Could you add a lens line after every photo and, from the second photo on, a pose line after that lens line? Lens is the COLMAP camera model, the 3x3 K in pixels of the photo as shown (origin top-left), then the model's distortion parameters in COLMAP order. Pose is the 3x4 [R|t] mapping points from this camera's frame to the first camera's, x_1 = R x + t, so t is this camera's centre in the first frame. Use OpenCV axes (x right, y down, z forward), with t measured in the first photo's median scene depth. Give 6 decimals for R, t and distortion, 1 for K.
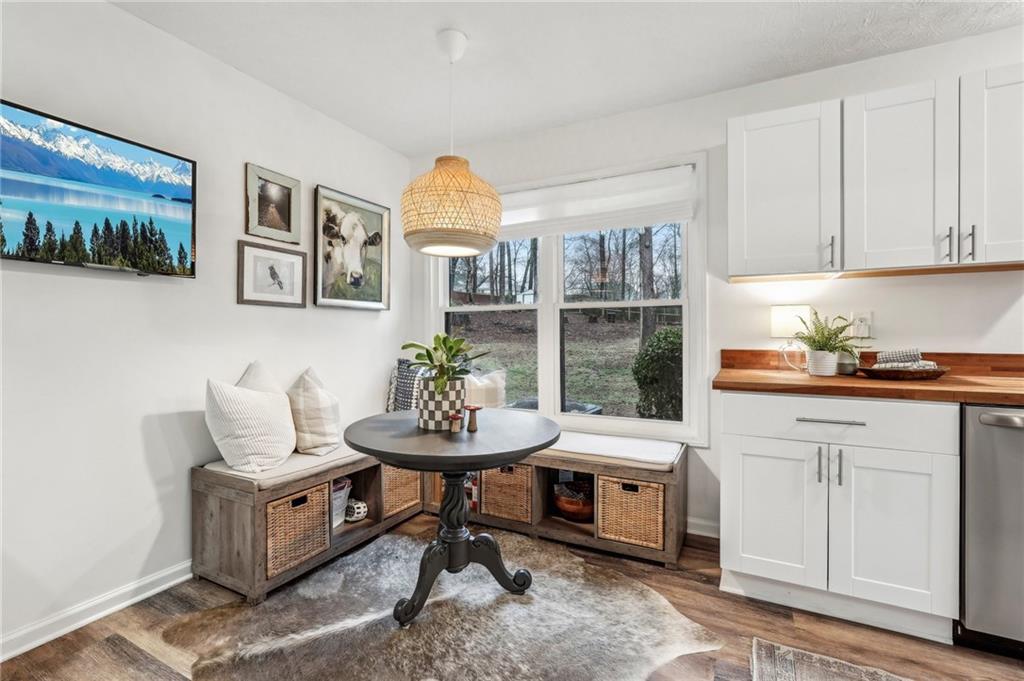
lens RADIAL K [[462.5, 0, 511.2], [0, 462.5, 335.0], [0, 0, 1]] dist [-0.002947, 0.000859]
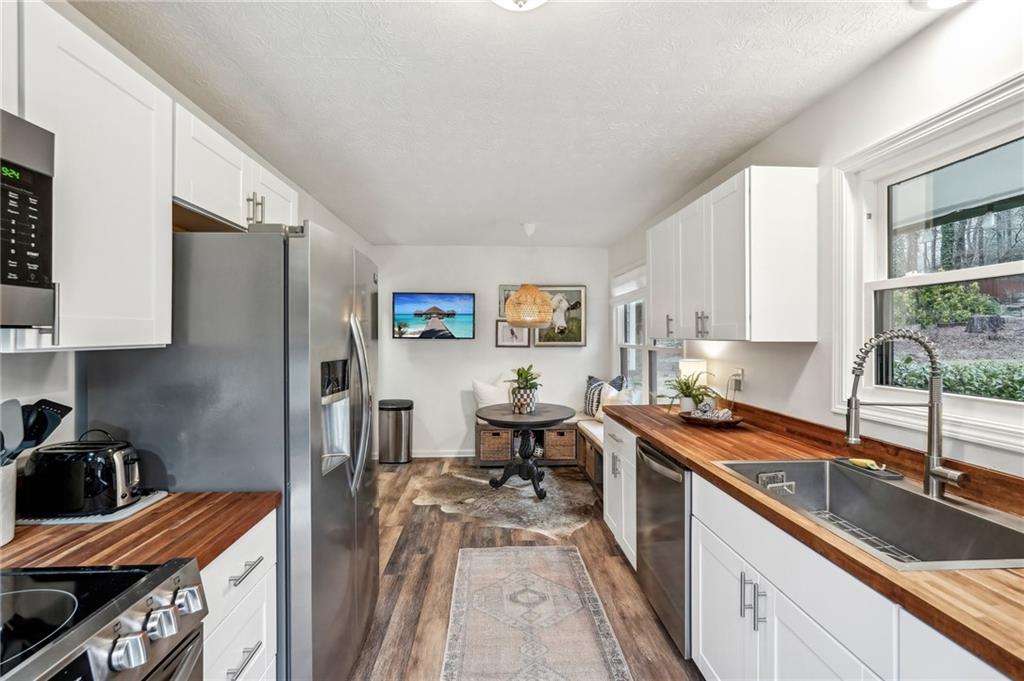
lens RADIAL K [[462.5, 0, 511.2], [0, 462.5, 335.0], [0, 0, 1]] dist [-0.002947, 0.000859]
pose [[0.507613, 0.003826, -0.861577, 1.747933], [-0.006786, 0.999977, 0.000442, -0.157663], [0.861558, 0.005622, 0.507627, -0.135060]]
